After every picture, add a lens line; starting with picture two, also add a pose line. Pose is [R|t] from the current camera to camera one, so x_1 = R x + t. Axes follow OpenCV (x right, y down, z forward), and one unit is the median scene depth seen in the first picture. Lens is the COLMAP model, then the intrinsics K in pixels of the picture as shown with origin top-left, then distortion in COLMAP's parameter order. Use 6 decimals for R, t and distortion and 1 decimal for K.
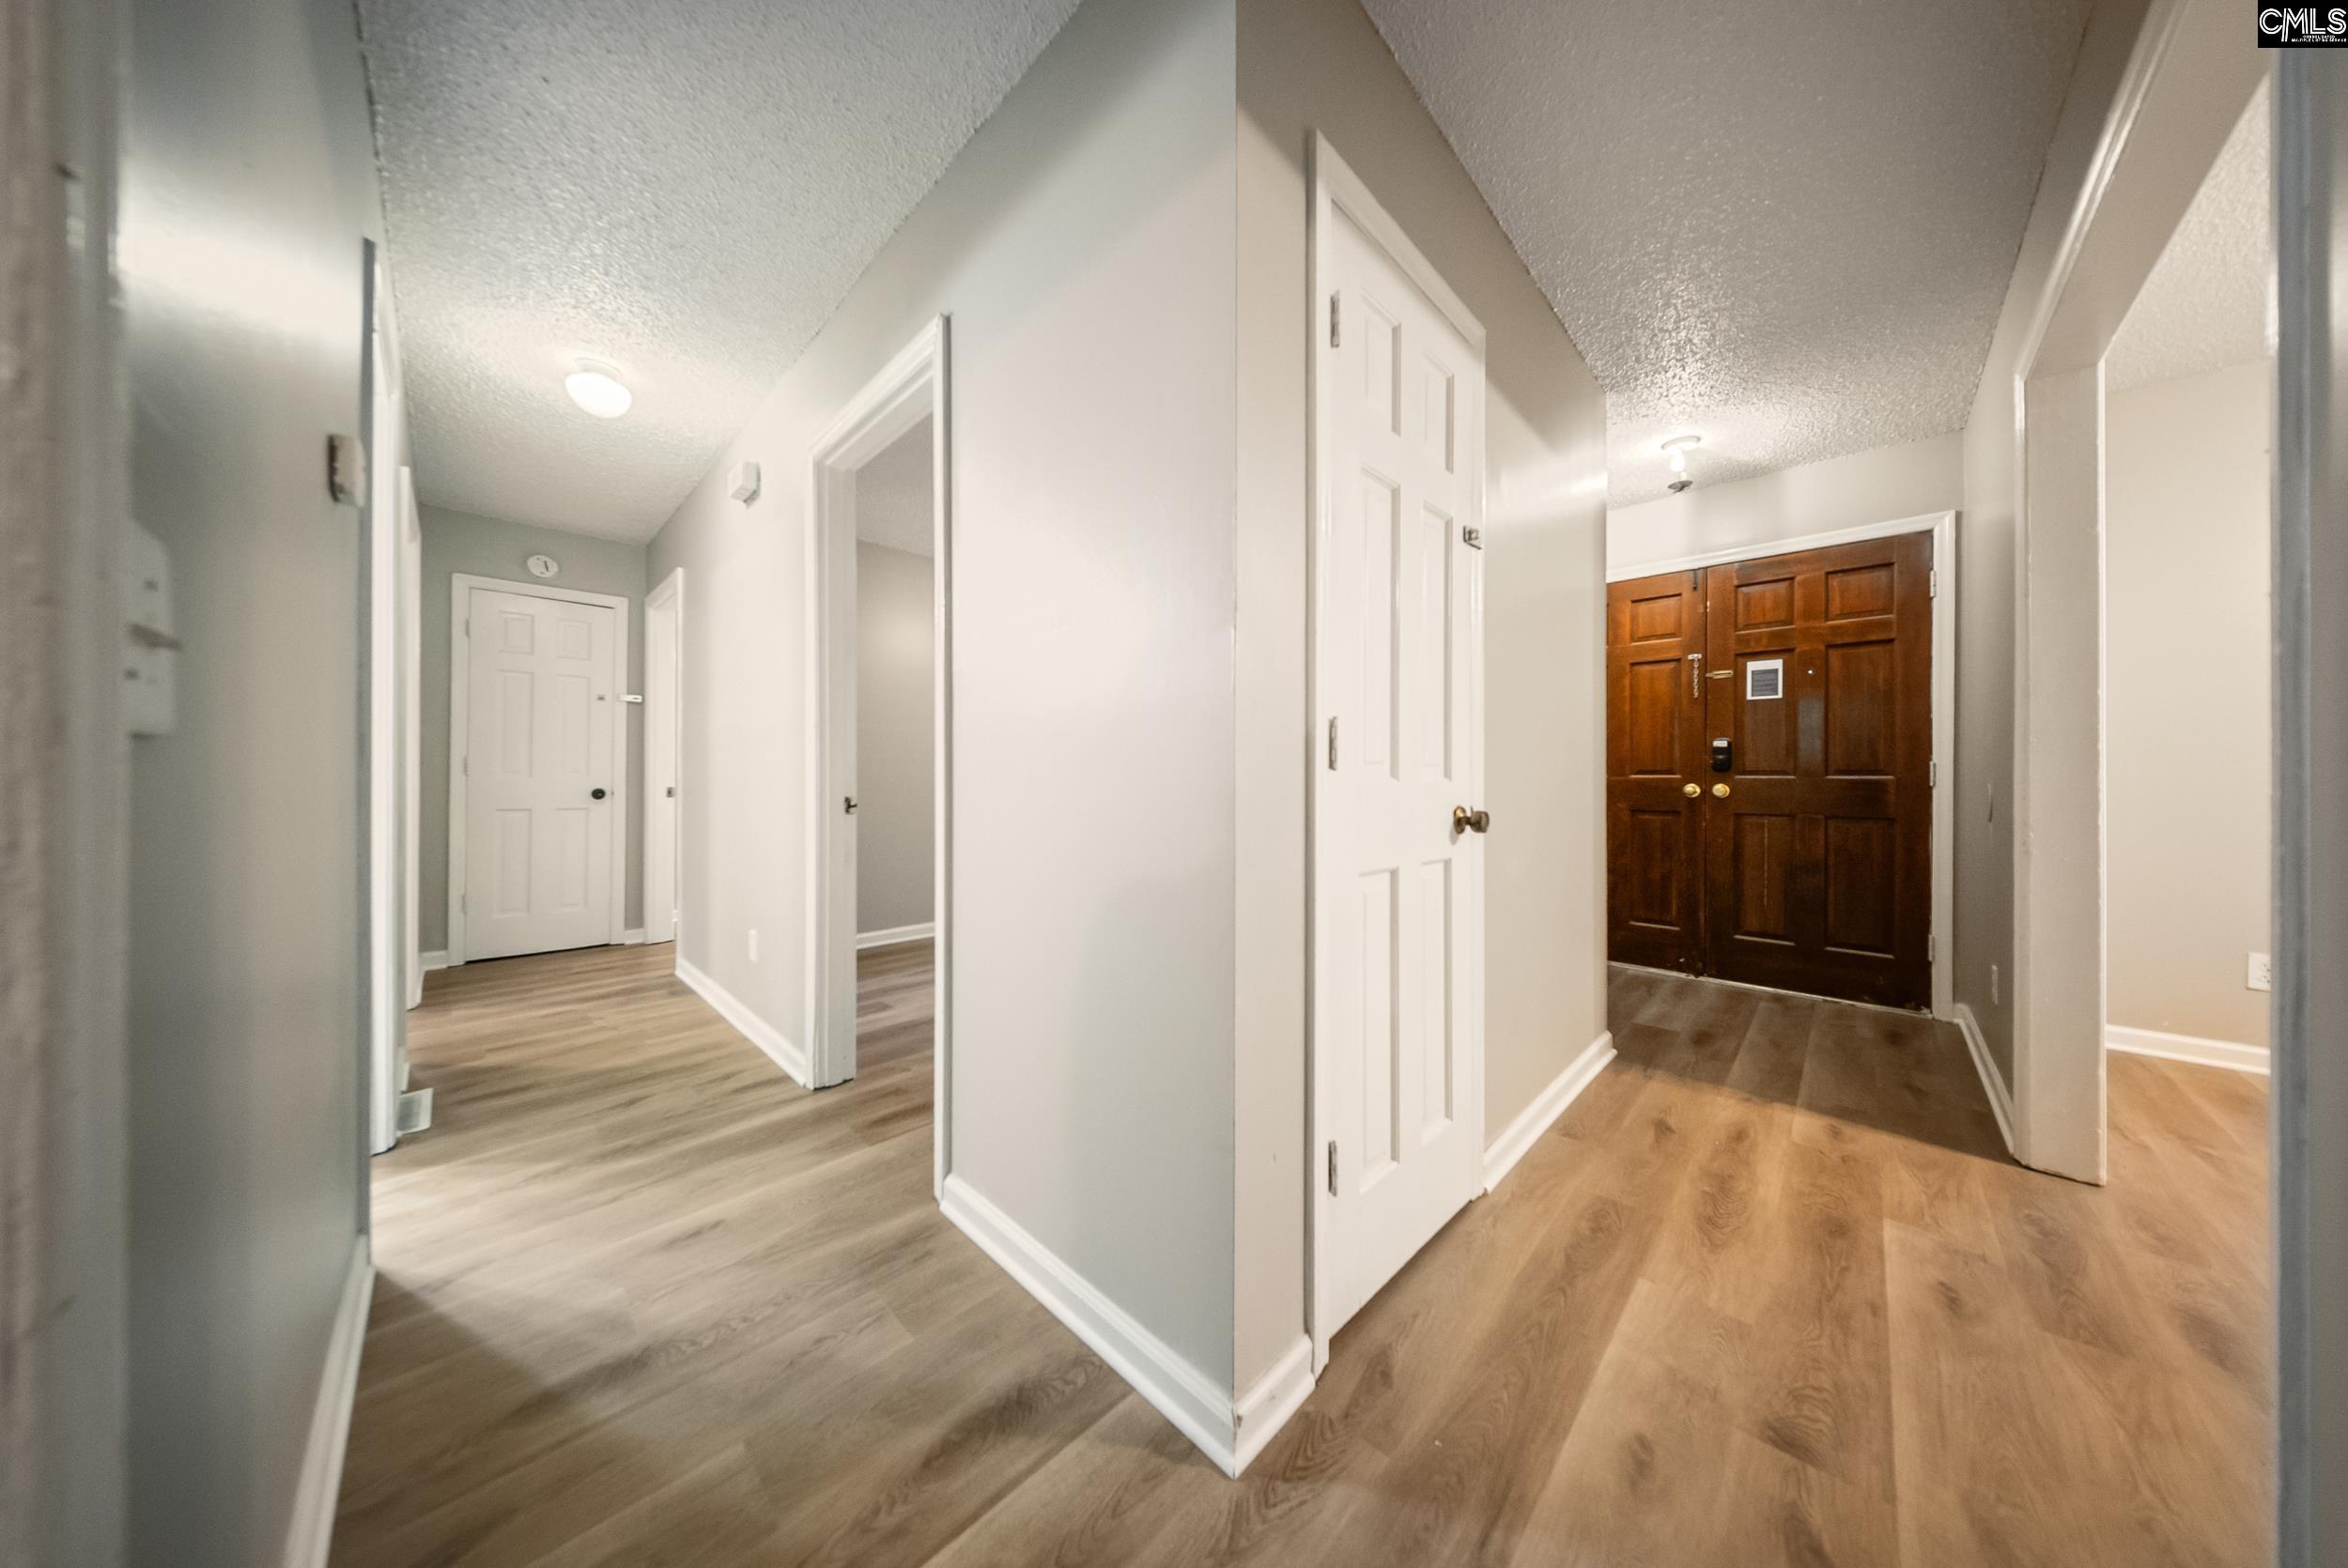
lens RADIAL K [[703.9, 0, 1184.1], [0, 703.9, 775.3], [0, 0, 1]] dist [-0.000197, -0.000038]
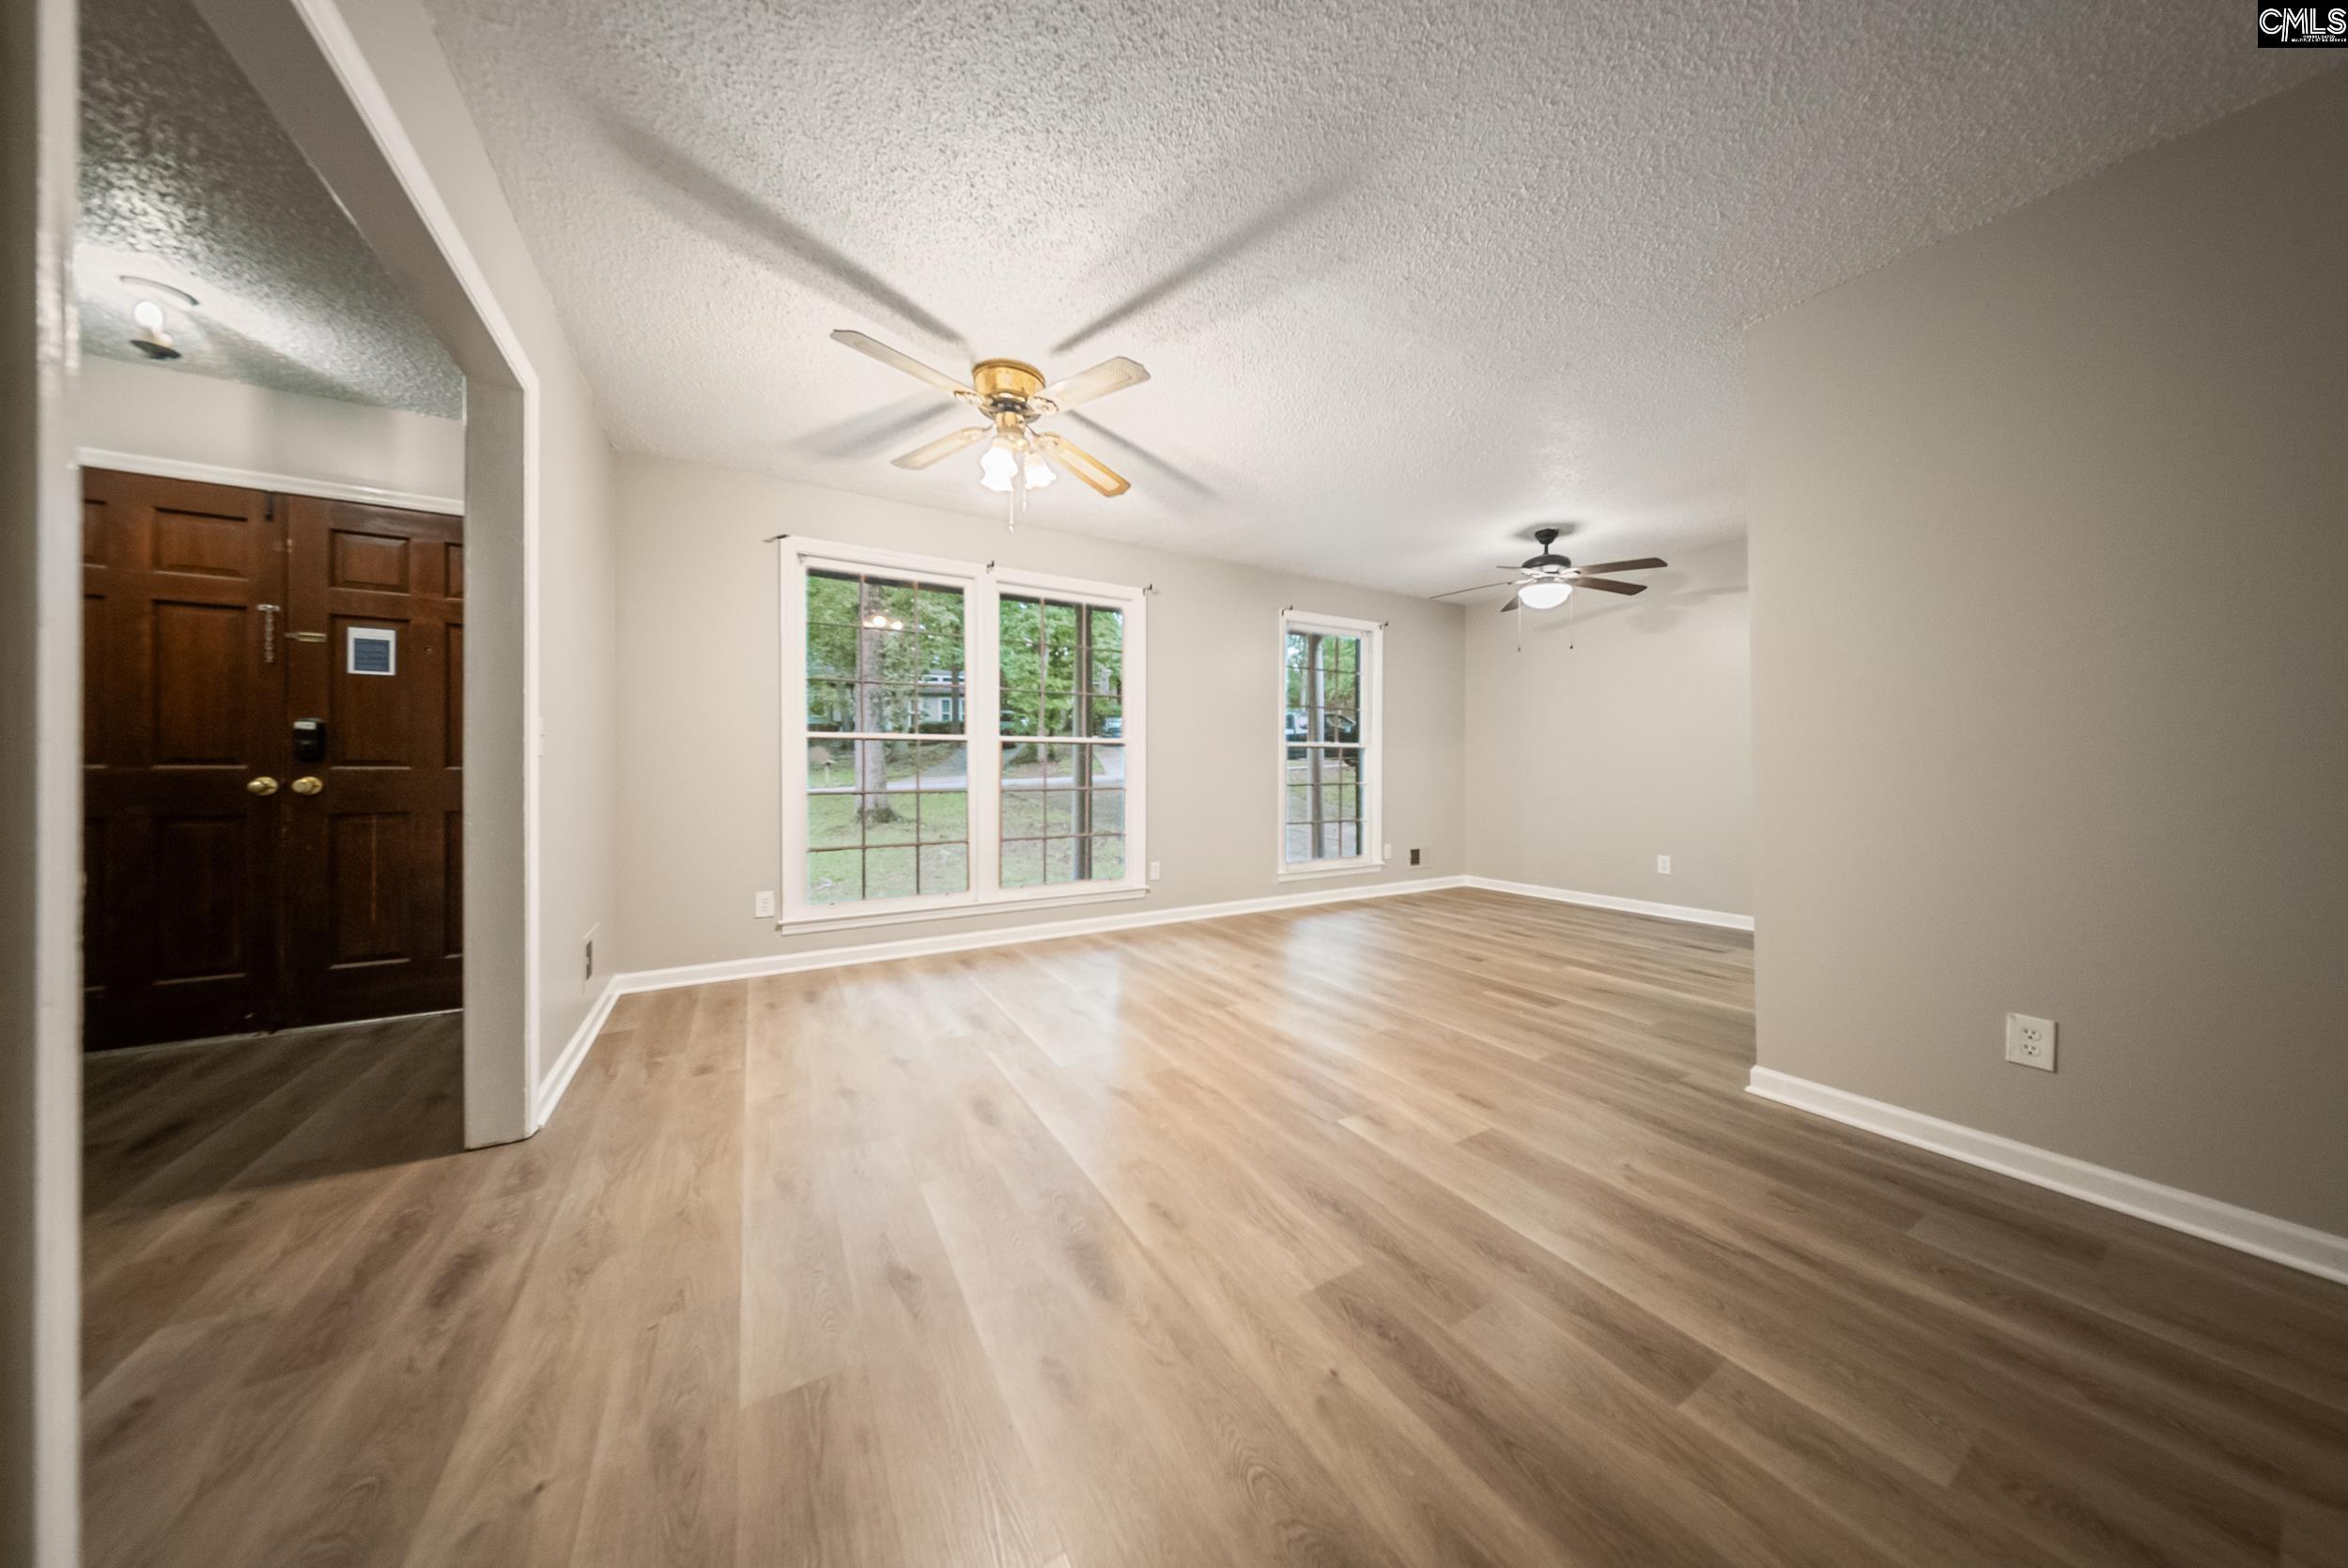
lens RADIAL K [[722.1, 0, 1175.0], [0, 722.1, 771.4], [0, 0, 1]] dist [0.000779, 0.000003]
pose [[0.272163, -0.005109, 0.962237, 0.254911], [-0.002831, 0.999977, 0.006110, -0.001518], [-0.962247, -0.004387, 0.272143, -0.149240]]
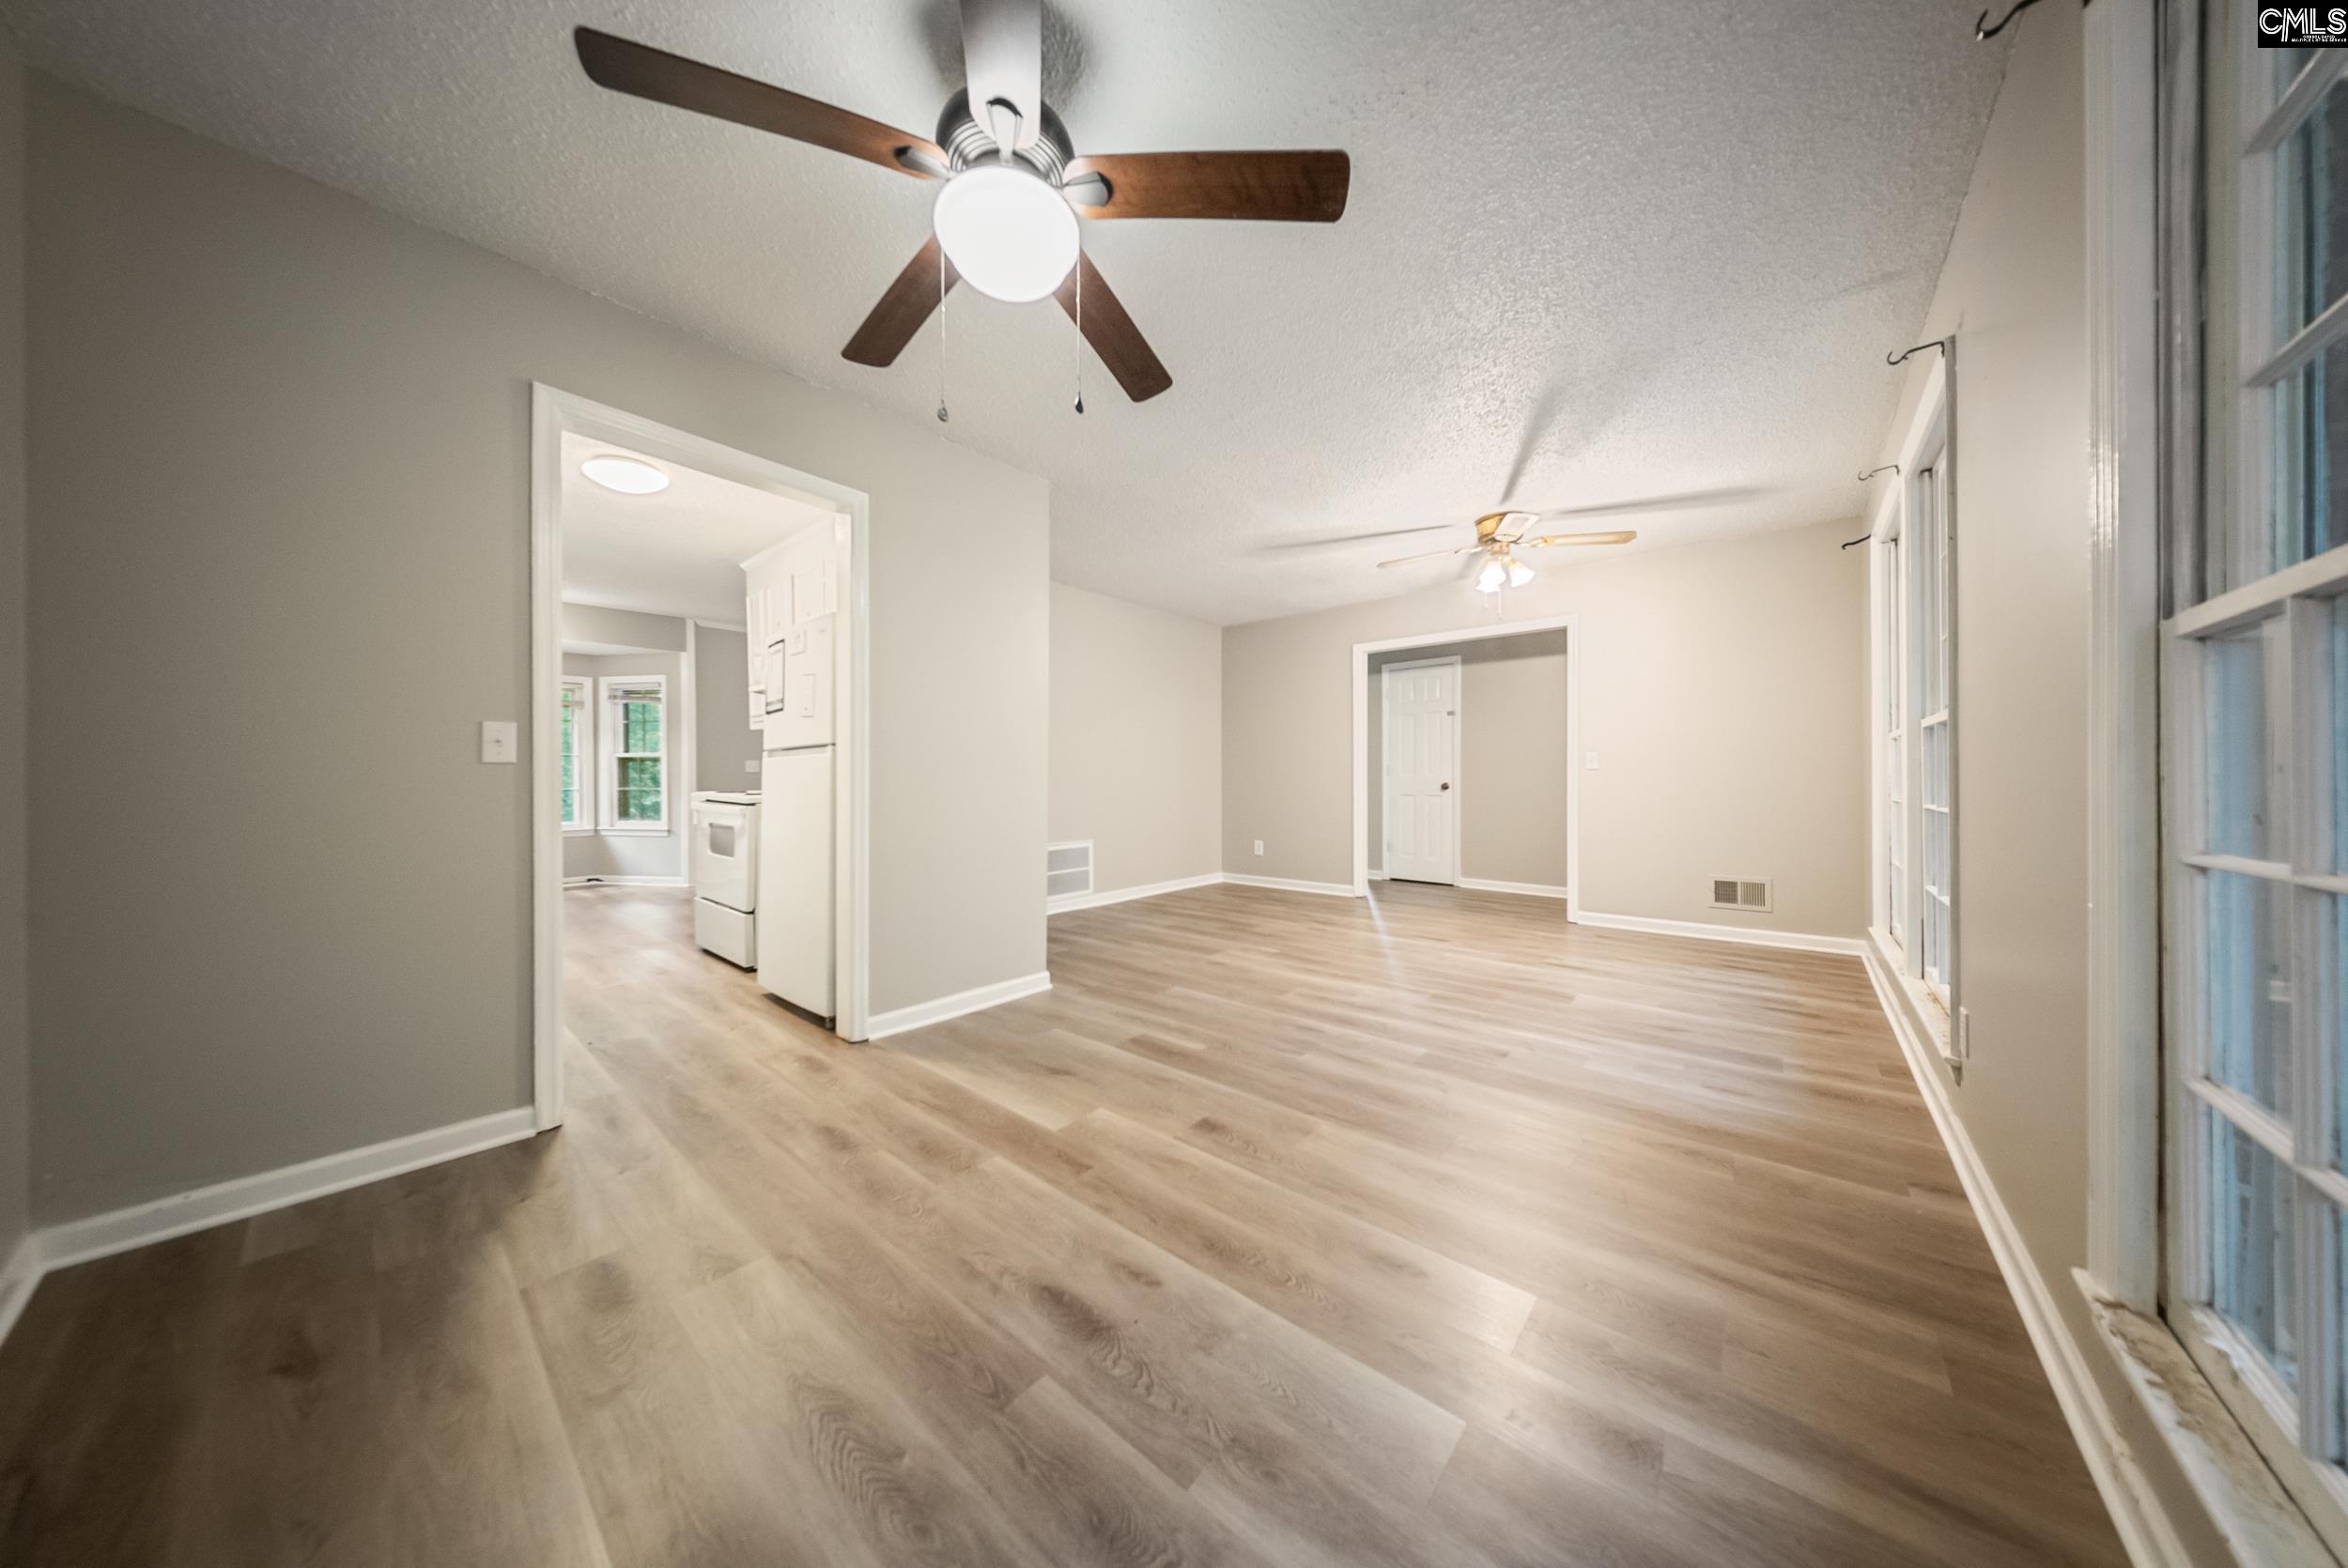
lens RADIAL K [[703.9, 0, 1184.1], [0, 703.9, 775.3], [0, 0, 1]] dist [-0.000197, -0.000038]
pose [[0.071496, -0.005125, -0.997428, 2.017619], [0.008845, 0.999951, -0.004503, 0.004290], [0.997402, -0.008500, 0.071538, -0.356205]]
